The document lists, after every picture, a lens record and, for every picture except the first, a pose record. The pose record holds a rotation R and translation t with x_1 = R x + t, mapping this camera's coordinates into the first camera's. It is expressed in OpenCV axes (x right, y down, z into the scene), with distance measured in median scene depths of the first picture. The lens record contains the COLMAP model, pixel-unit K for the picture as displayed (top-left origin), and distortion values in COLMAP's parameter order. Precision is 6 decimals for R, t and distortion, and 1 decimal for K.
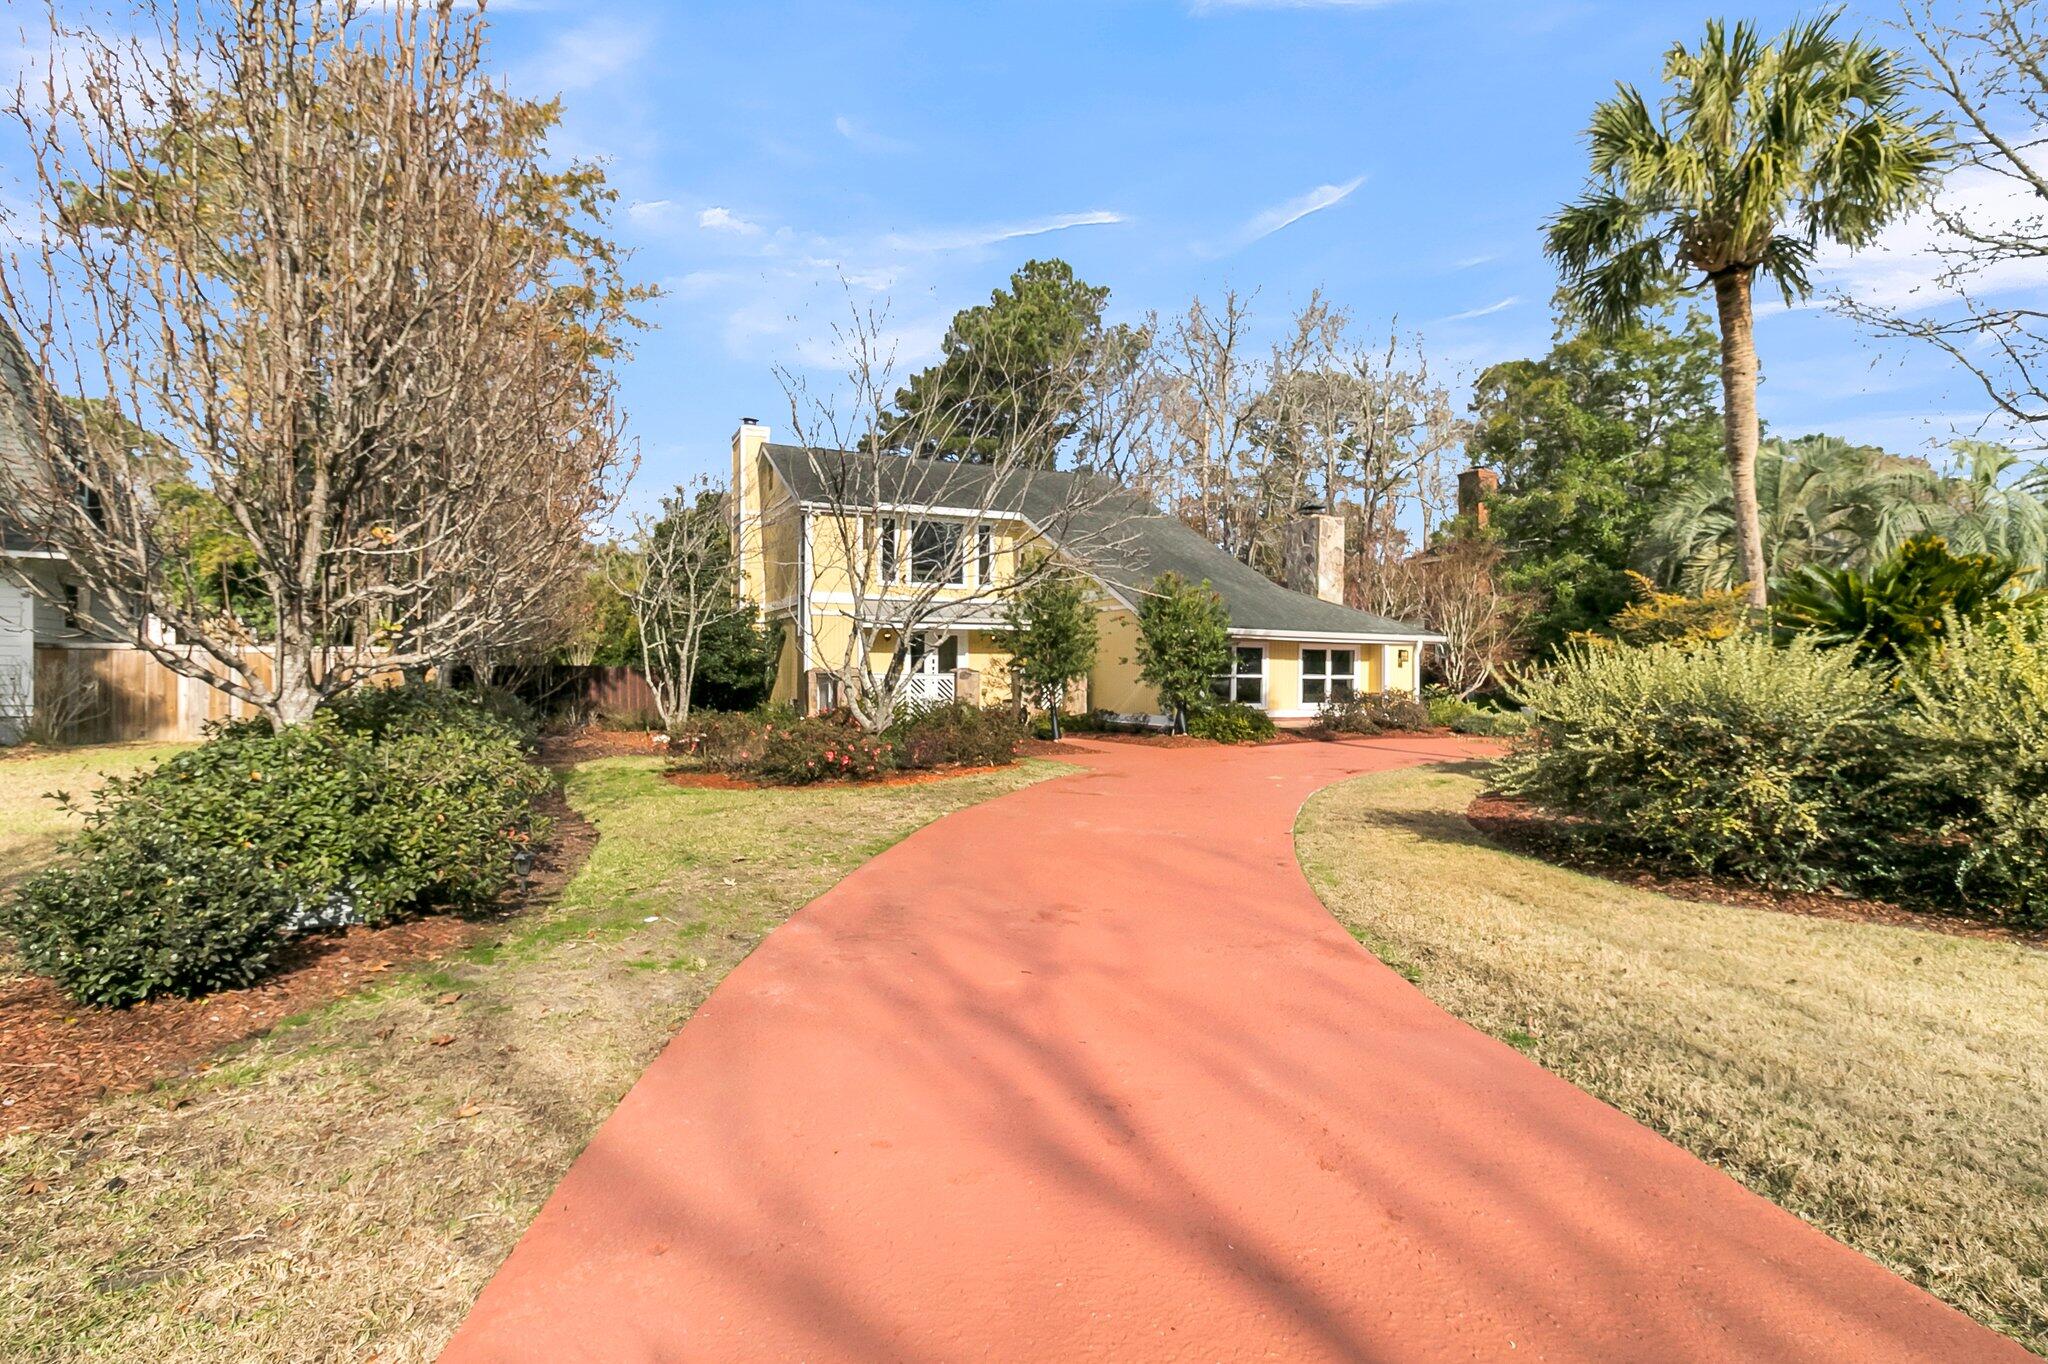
lens RADIAL K [[960.7, 0, 1024.0], [0, 960.7, 682.0], [0, 0, 1]] dist [0.009758, 0.000197]
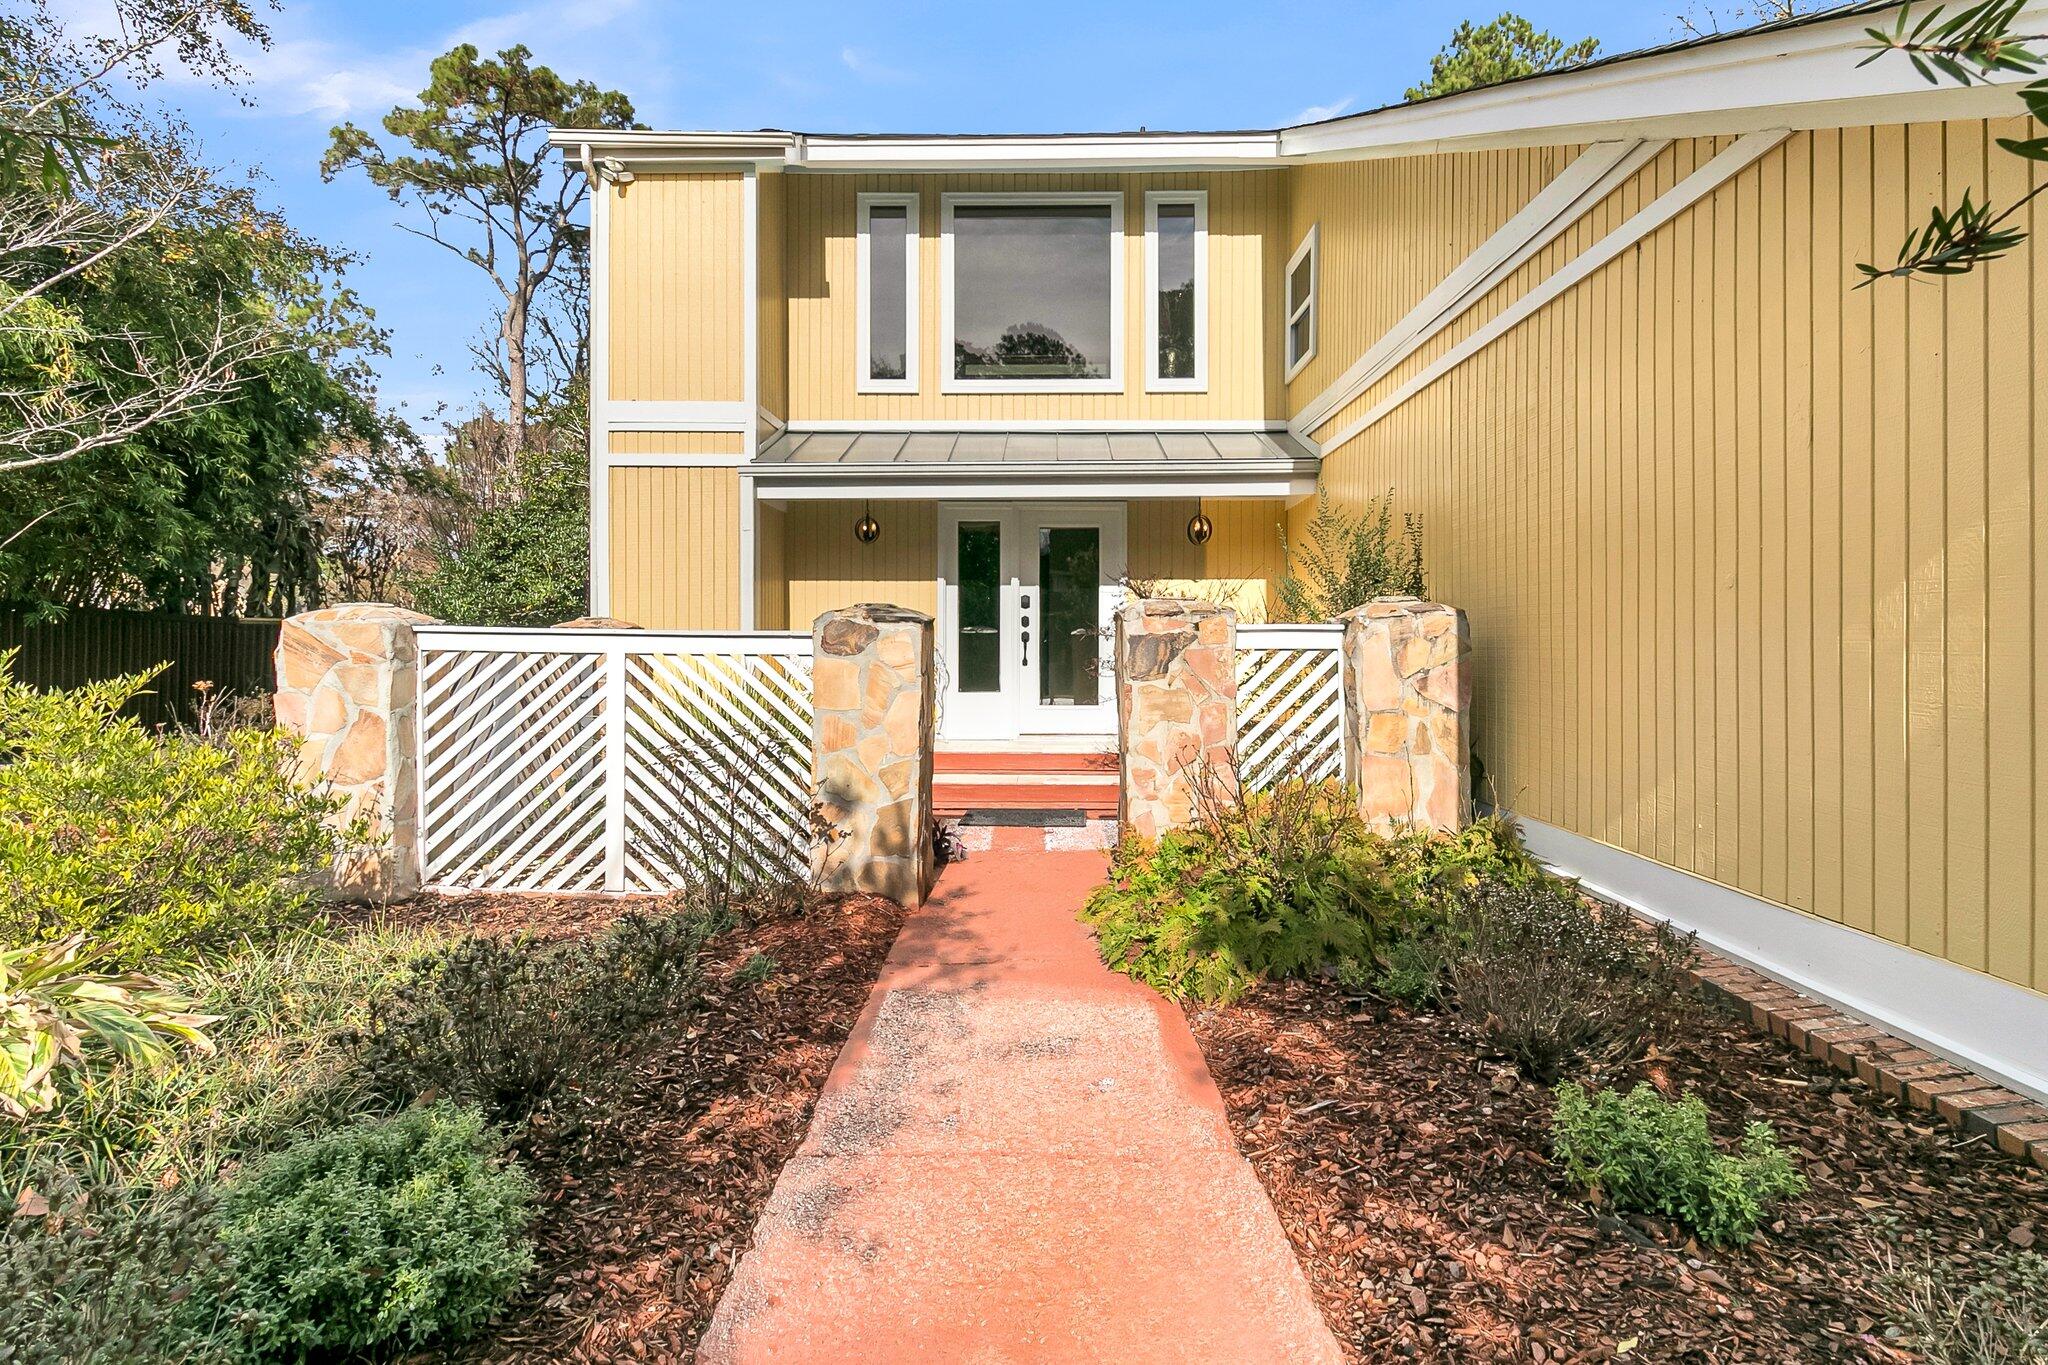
lens RADIAL K [[968.5, 0, 1032.0], [0, 968.5, 649.7], [0, 0, 1]] dist [0.003924, 0.000606]
pose [[0.909081, -0.001618, -0.416616, 0.061718], [-0.000900, 0.999982, -0.005848, -0.002365], [0.416618, 0.005691, 0.909064, 0.727310]]
